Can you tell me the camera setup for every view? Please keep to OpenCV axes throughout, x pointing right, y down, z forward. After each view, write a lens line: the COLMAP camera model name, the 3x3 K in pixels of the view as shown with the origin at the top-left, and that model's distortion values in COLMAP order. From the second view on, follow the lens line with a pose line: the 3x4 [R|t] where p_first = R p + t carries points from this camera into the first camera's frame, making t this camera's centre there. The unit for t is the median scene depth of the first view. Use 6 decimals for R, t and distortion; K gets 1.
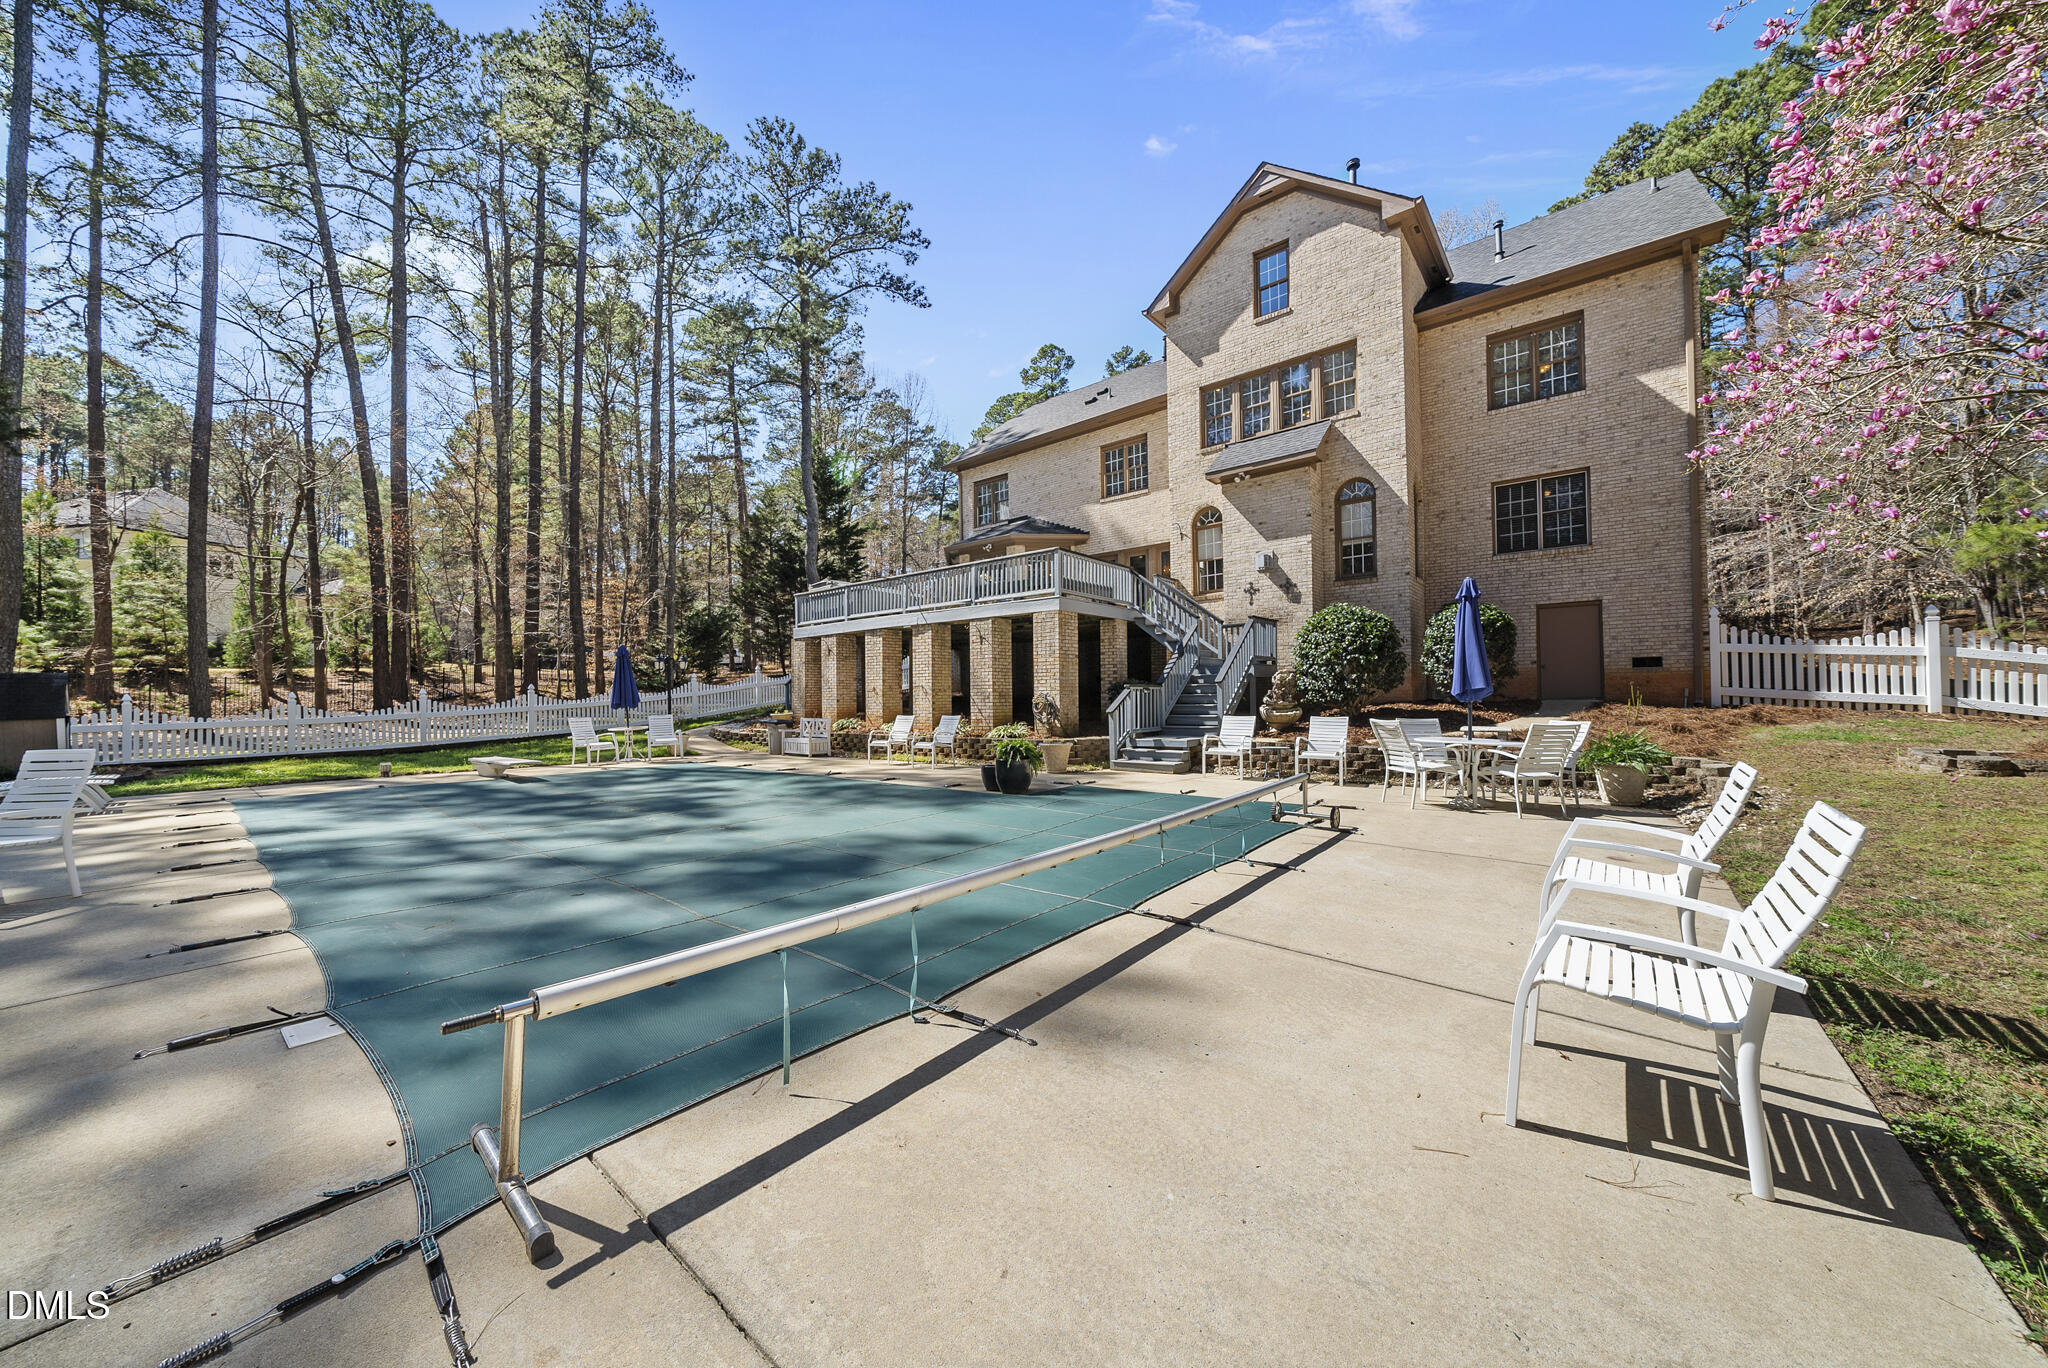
lens RADIAL K [[704.8, 0, 1020.8], [0, 704.8, 689.0], [0, 0, 1]] dist [-0.008185, 0.000165]
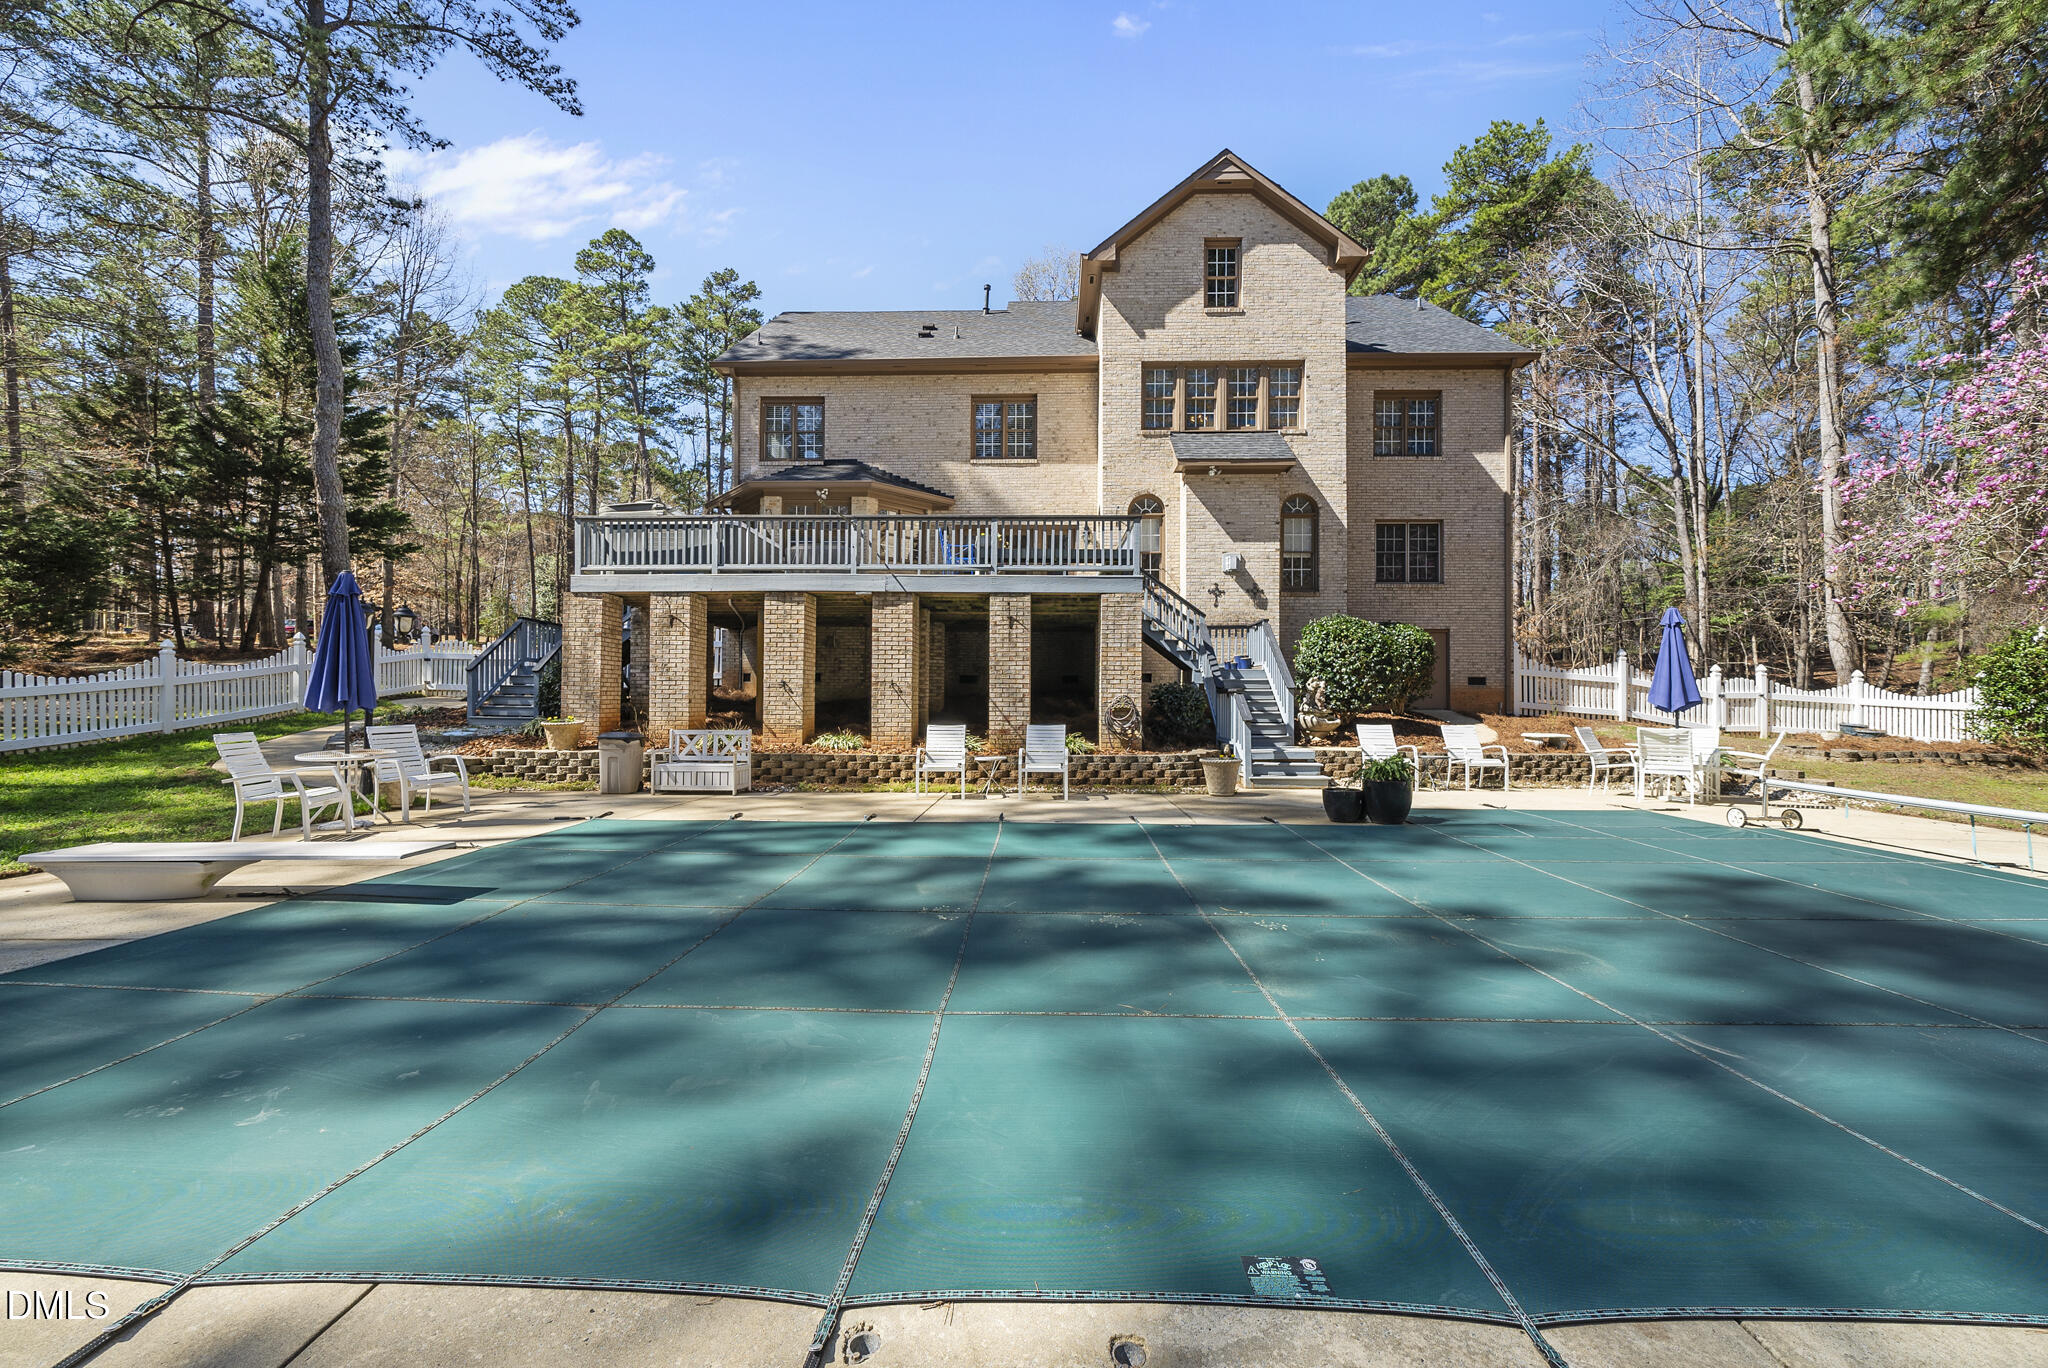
lens RADIAL K [[781.9, 0, 1026.0], [0, 781.9, 687.8], [0, 0, 1]] dist [-0.005196, 0.000184]
pose [[0.787635, 0.025836, 0.615600, -0.521898], [-0.021700, 0.999664, -0.014190, 0.009996], [-0.615759, -0.002181, 0.787931, 0.329012]]
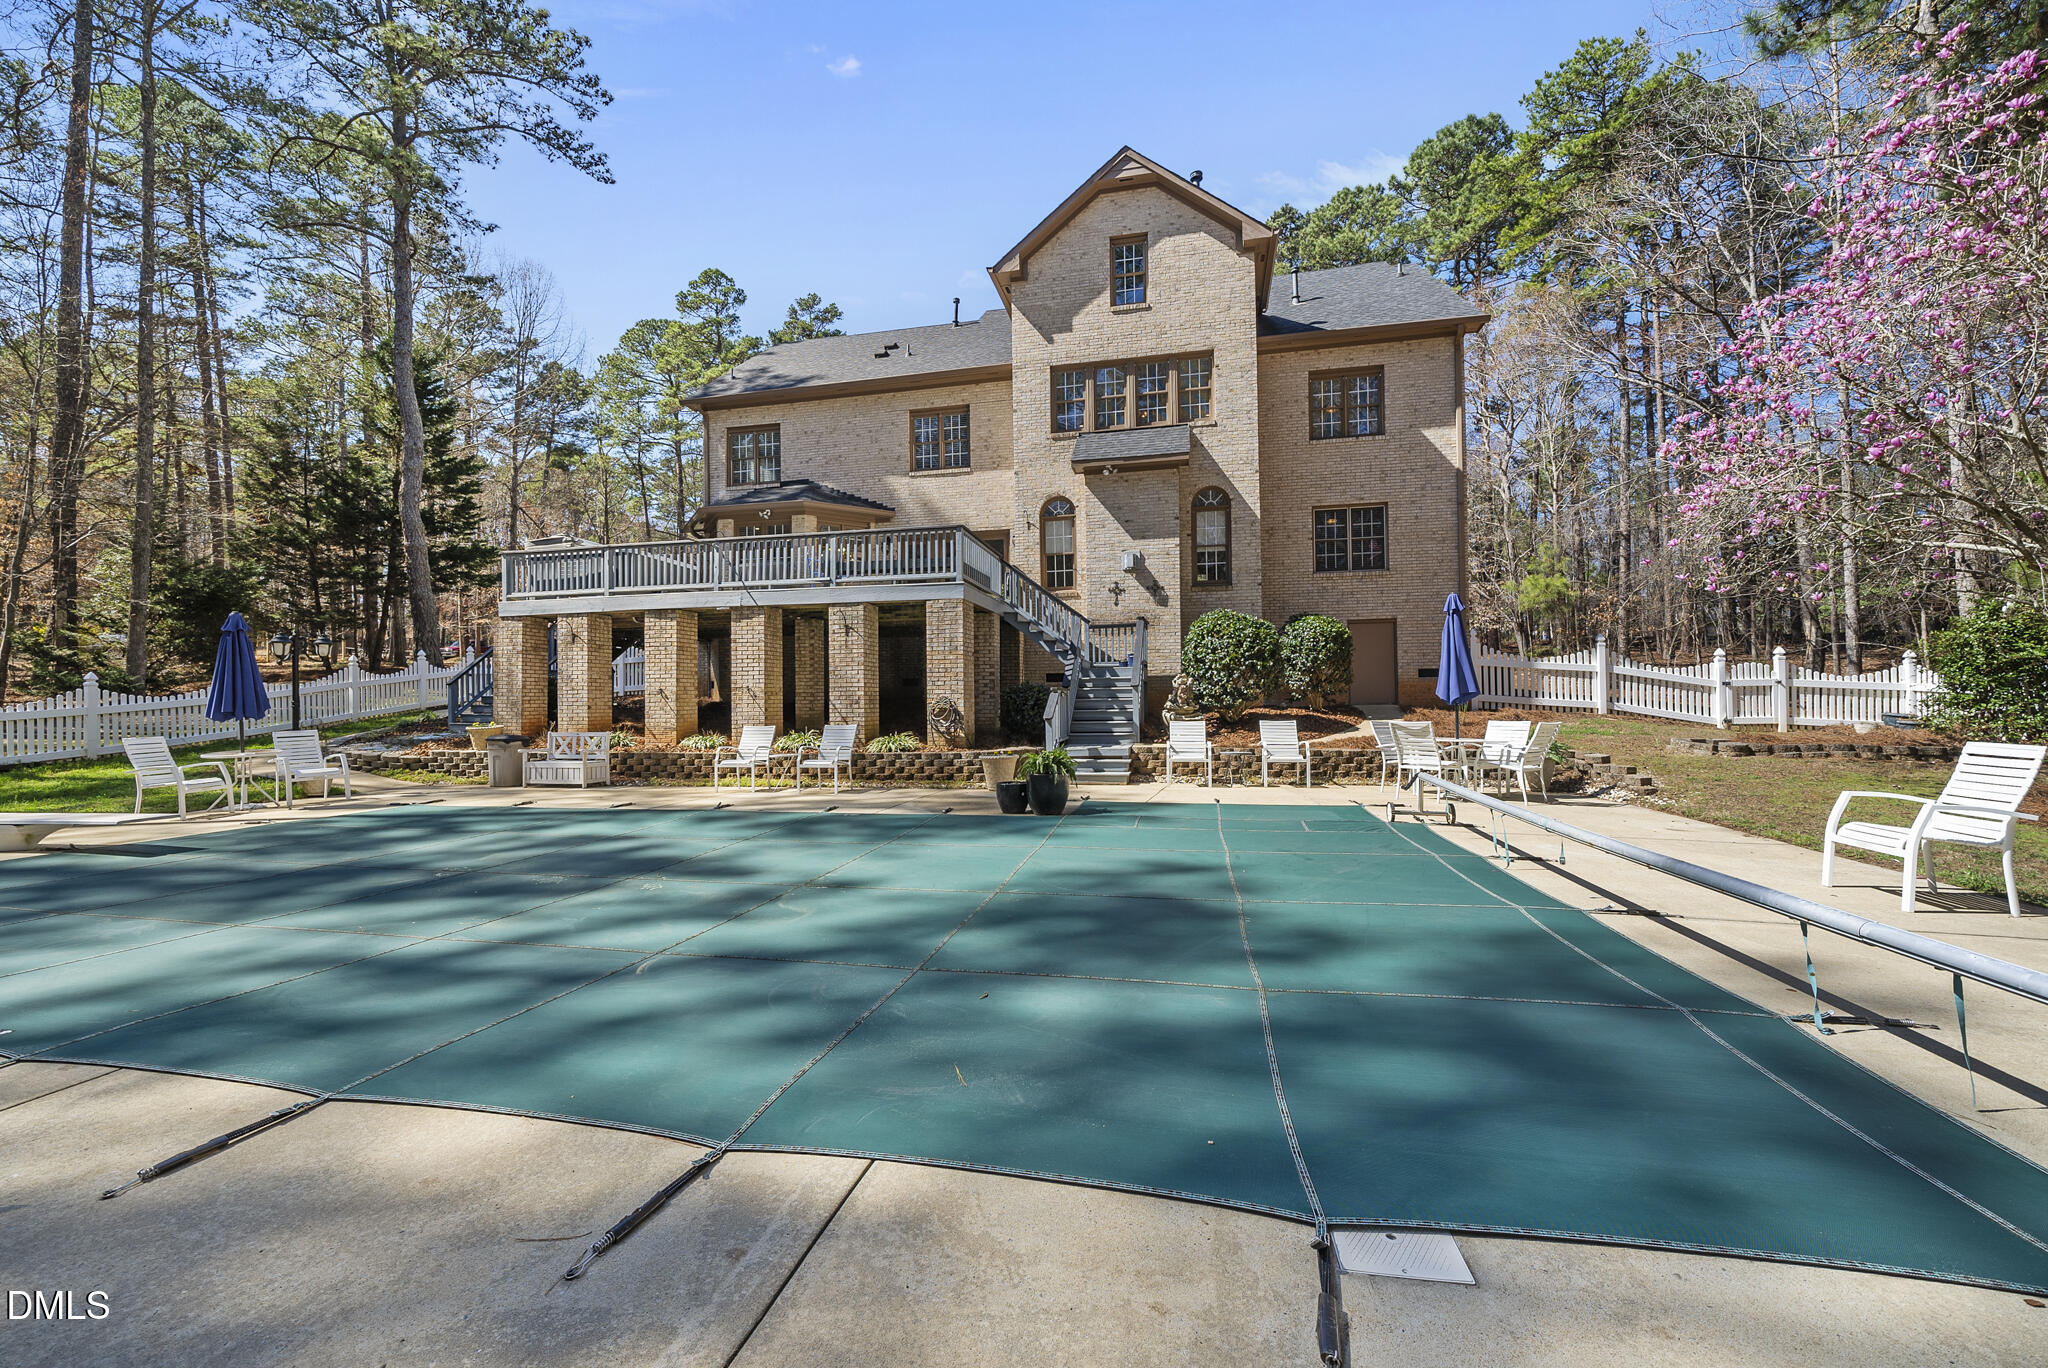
lens RADIAL K [[802.2, 0, 1024.3], [0, 802.2, 689.0], [0, 0, 1]] dist [-0.005437, -0.000132]
pose [[0.886885, 0.009063, 0.461901, -0.283649], [-0.004775, 0.999934, -0.010451, 0.005320], [-0.461966, 0.007063, 0.886870, 0.097514]]
